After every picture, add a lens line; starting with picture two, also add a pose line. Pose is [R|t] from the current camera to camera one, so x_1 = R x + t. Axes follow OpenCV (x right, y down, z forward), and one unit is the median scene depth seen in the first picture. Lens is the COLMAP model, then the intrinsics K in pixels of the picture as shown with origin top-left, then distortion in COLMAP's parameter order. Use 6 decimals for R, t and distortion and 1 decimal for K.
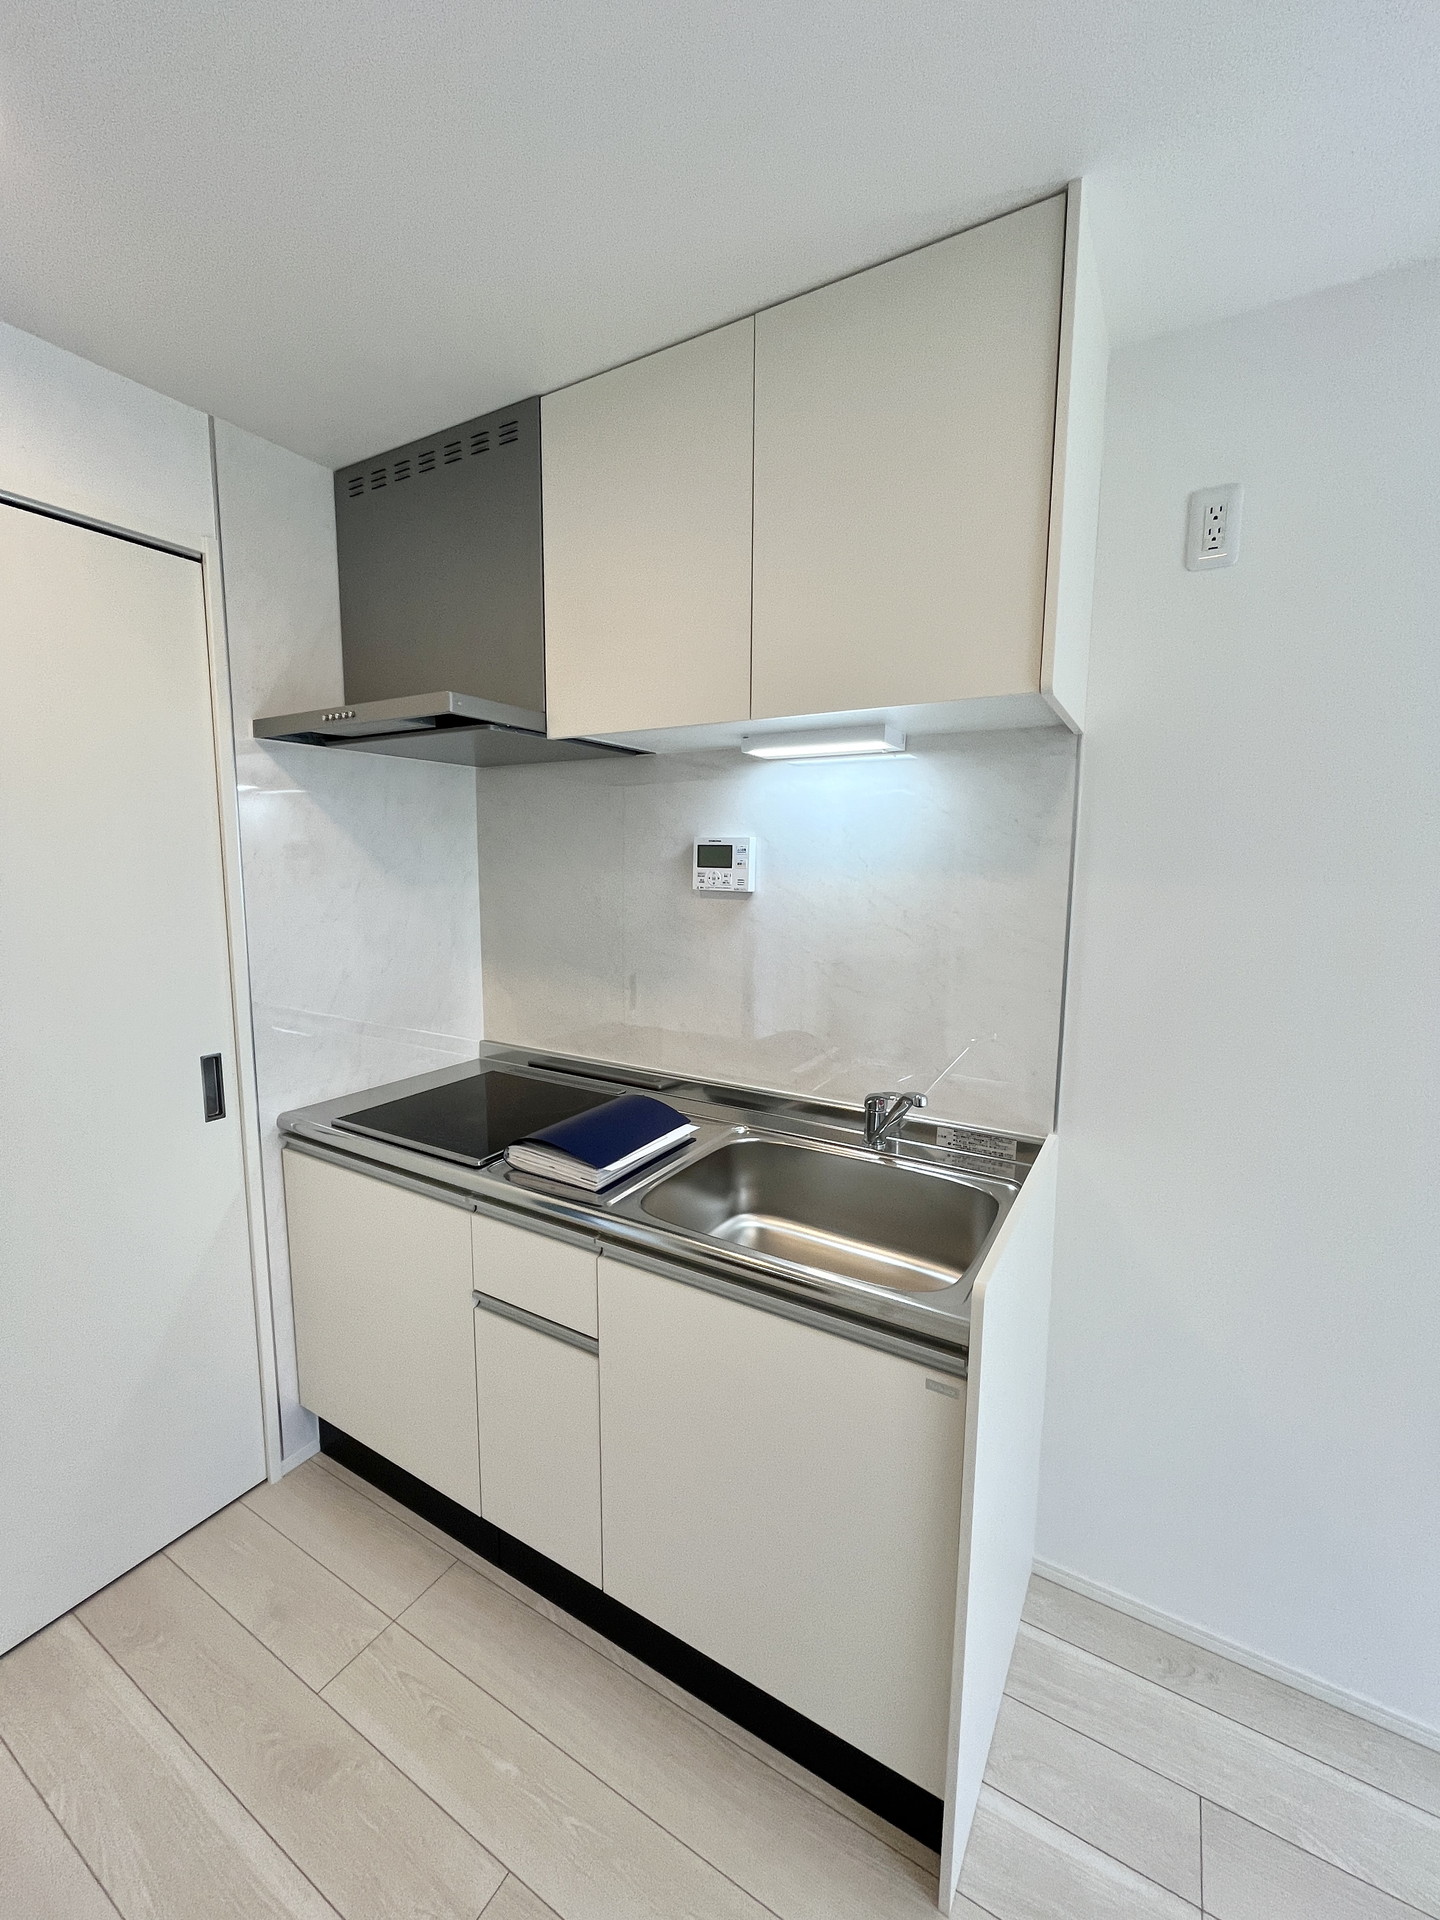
lens RADIAL K [[778.2, 0, 720.0], [0, 778.2, 960.0], [0, 0, 1]] dist [-0.000719, 0.000009]
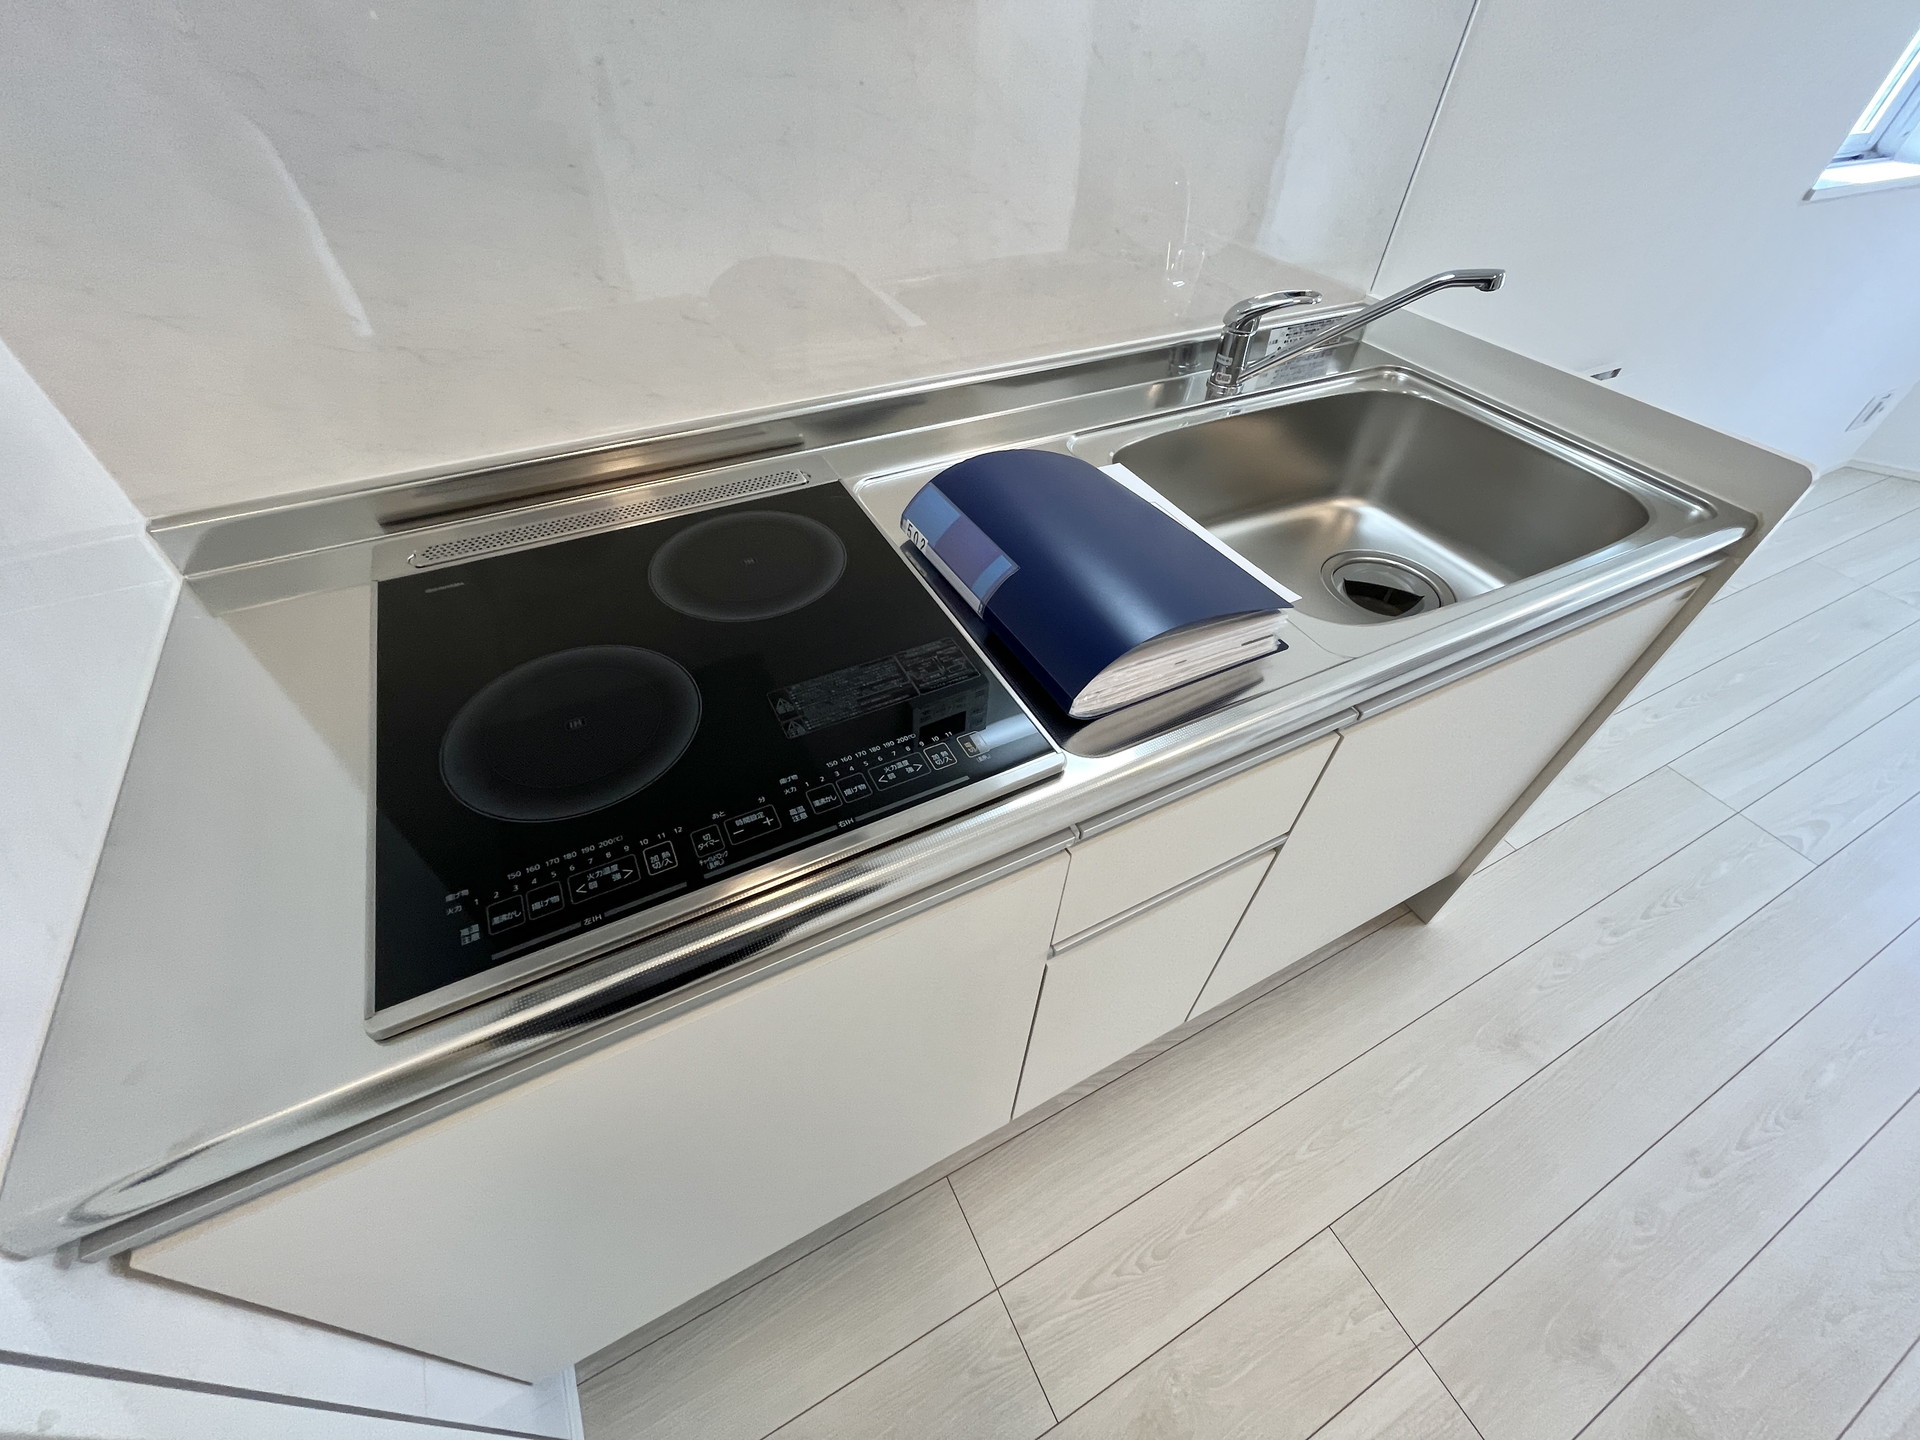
lens RADIAL K [[772.8, 0, 960.0], [0, 772.8, 720.0], [0, 0, 1]] dist [0.000553, 0.000198]
pose [[0.531925, -0.603941, 0.593558, -0.557612], [0.085094, 0.735524, 0.672133, -0.019988], [-0.842505, -0.307016, 0.442635, 0.895426]]
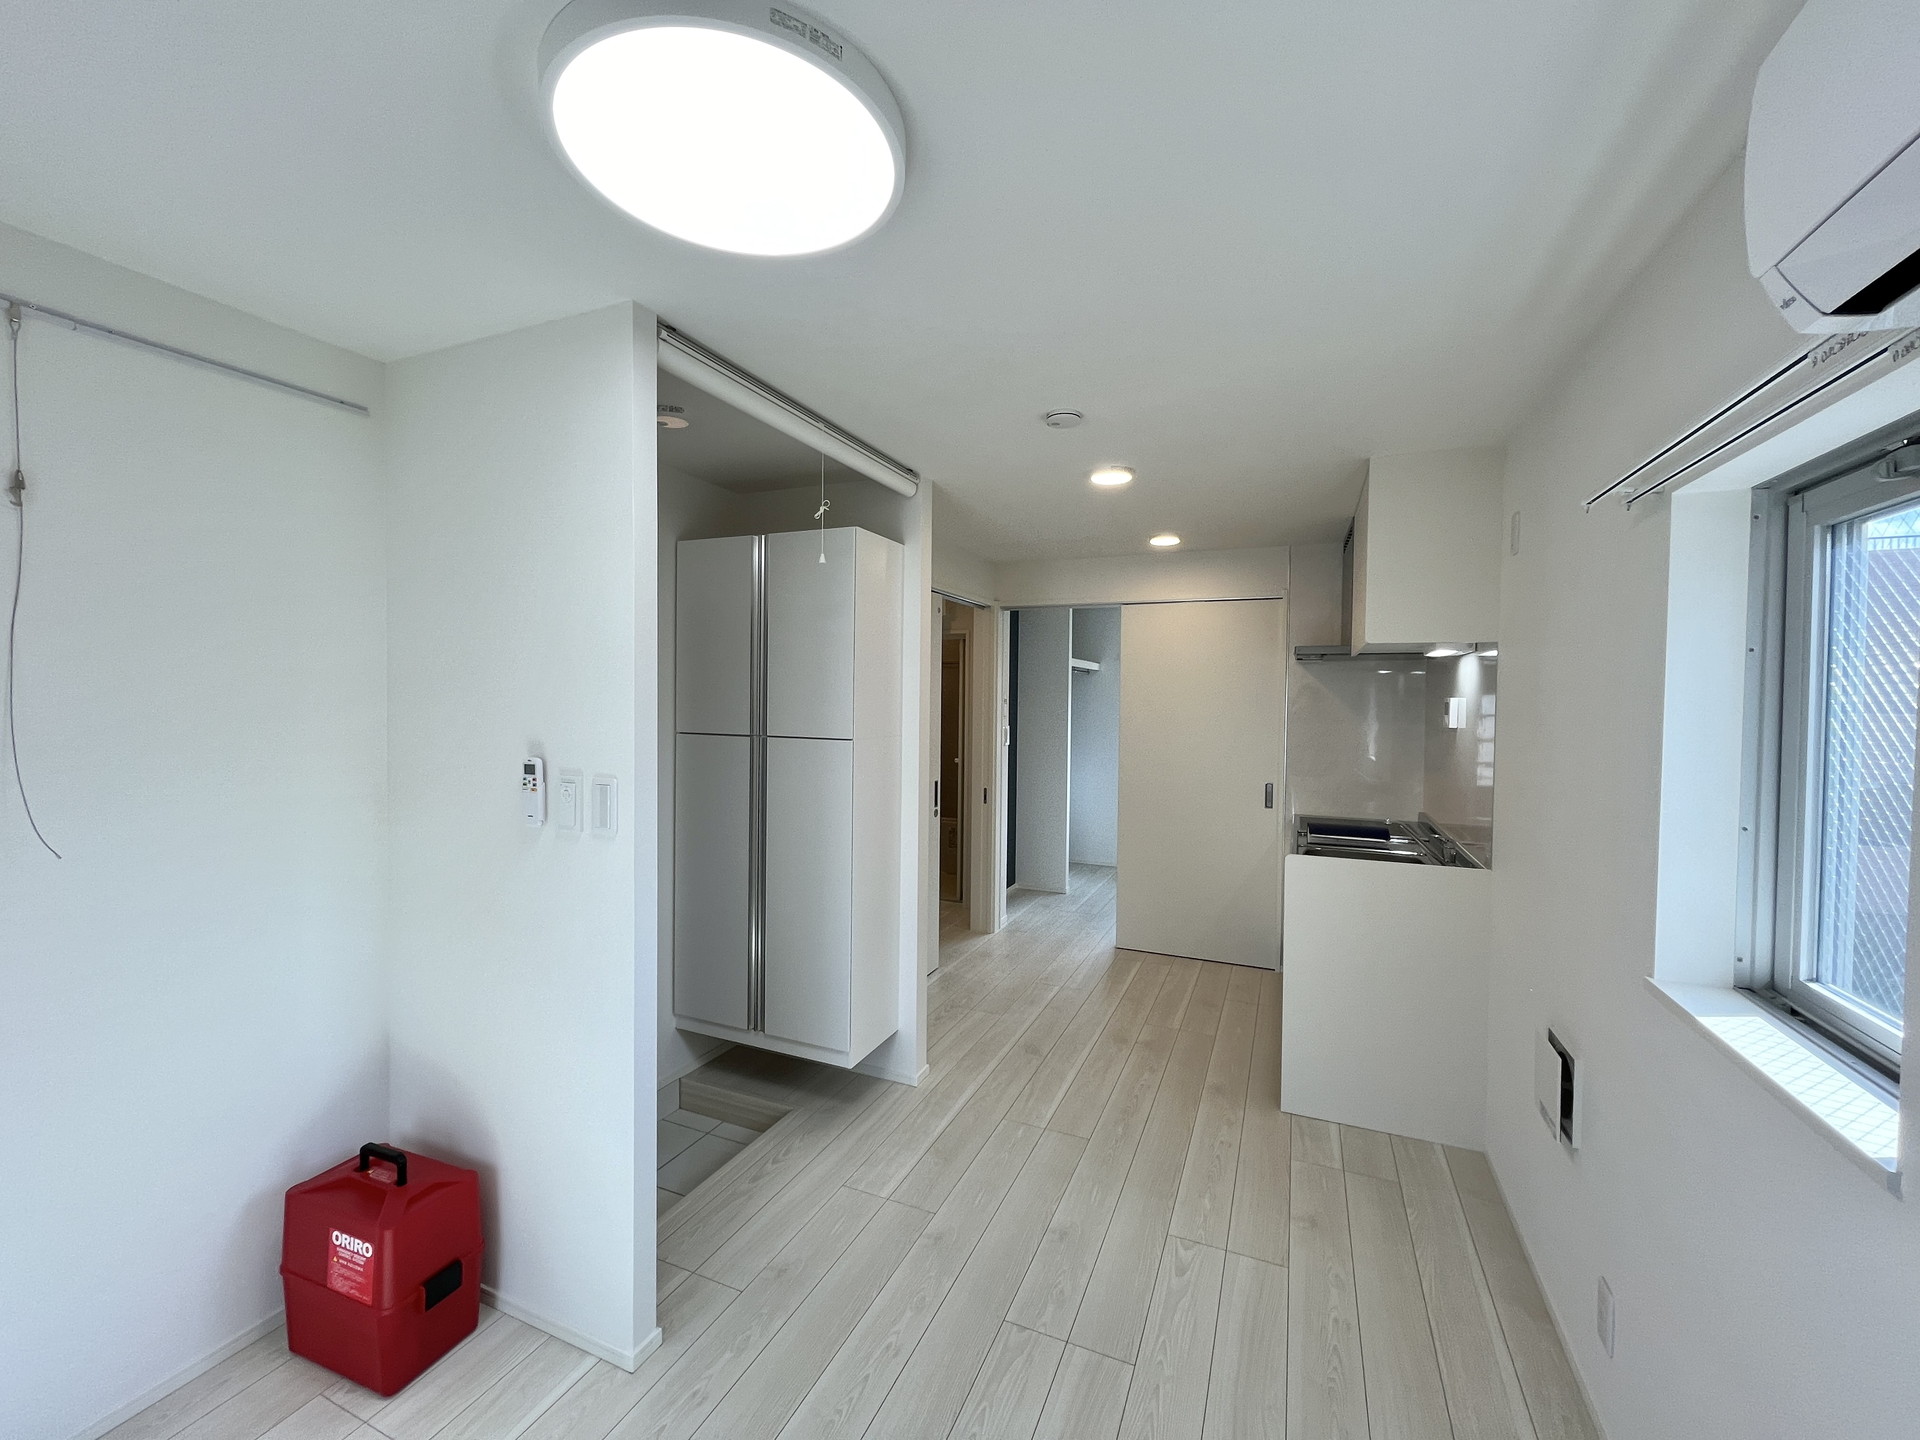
lens RADIAL K [[778.2, 0, 960.0], [0, 778.2, 720.0], [0, 0, 1]] dist [-0.000719, 0.000009]
pose [[0.122692, 0.013034, -0.992359, 2.015917], [-0.132518, 0.991175, -0.003366, 0.069318], [0.983558, 0.131919, 0.123336, -0.404200]]
